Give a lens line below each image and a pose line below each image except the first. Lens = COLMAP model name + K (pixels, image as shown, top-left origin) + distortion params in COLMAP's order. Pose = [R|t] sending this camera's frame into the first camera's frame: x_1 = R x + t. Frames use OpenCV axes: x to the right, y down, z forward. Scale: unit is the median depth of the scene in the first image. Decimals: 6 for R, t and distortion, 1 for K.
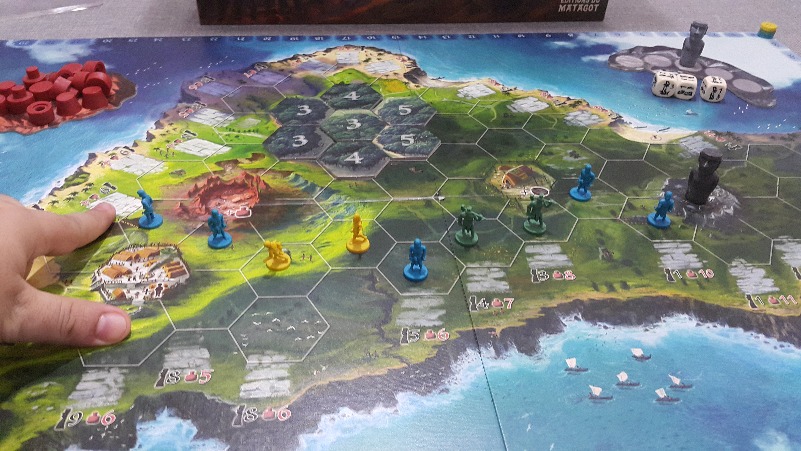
lens RADIAL K [[658.8, 0, 392.4], [0, 658.8, 238.6], [0, 0, 1]] dist [0.133861, -0.345455]
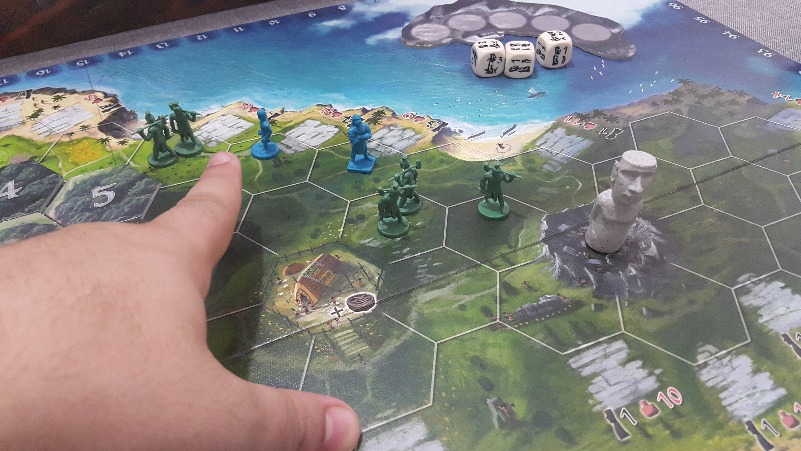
lens RADIAL K [[658.8, 0, 393.3], [0, 658.8, 238.8], [0, 0, 1]] dist [0.133861, -0.345455]
pose [[0.935556, -0.267884, 0.230158, 0.117579], [0.256053, 0.963314, 0.080398, -0.147258], [-0.243252, -0.016284, 0.969826, 0.390809]]
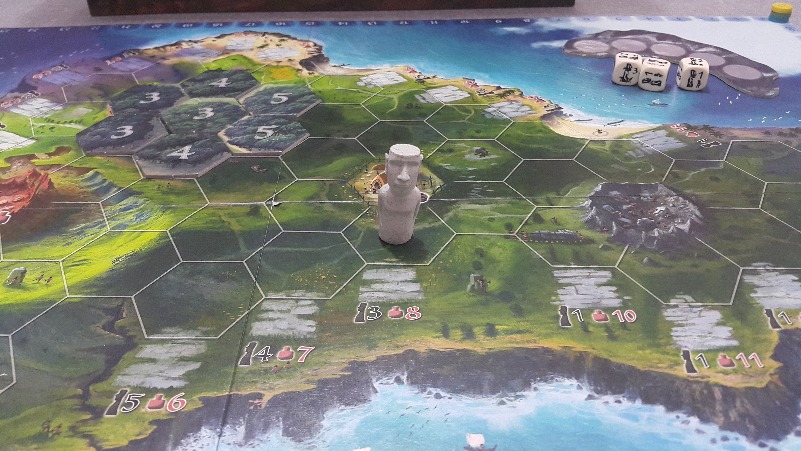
lens RADIAL K [[658.8, 0, 396.0], [0, 658.8, 236.3], [0, 0, 1]] dist [0.133861, -0.345455]
pose [[0.996630, 0.013429, -0.080925, 0.233140], [-0.018379, 0.997984, -0.060739, 0.014146], [0.079946, 0.062022, 0.994868, 0.252997]]
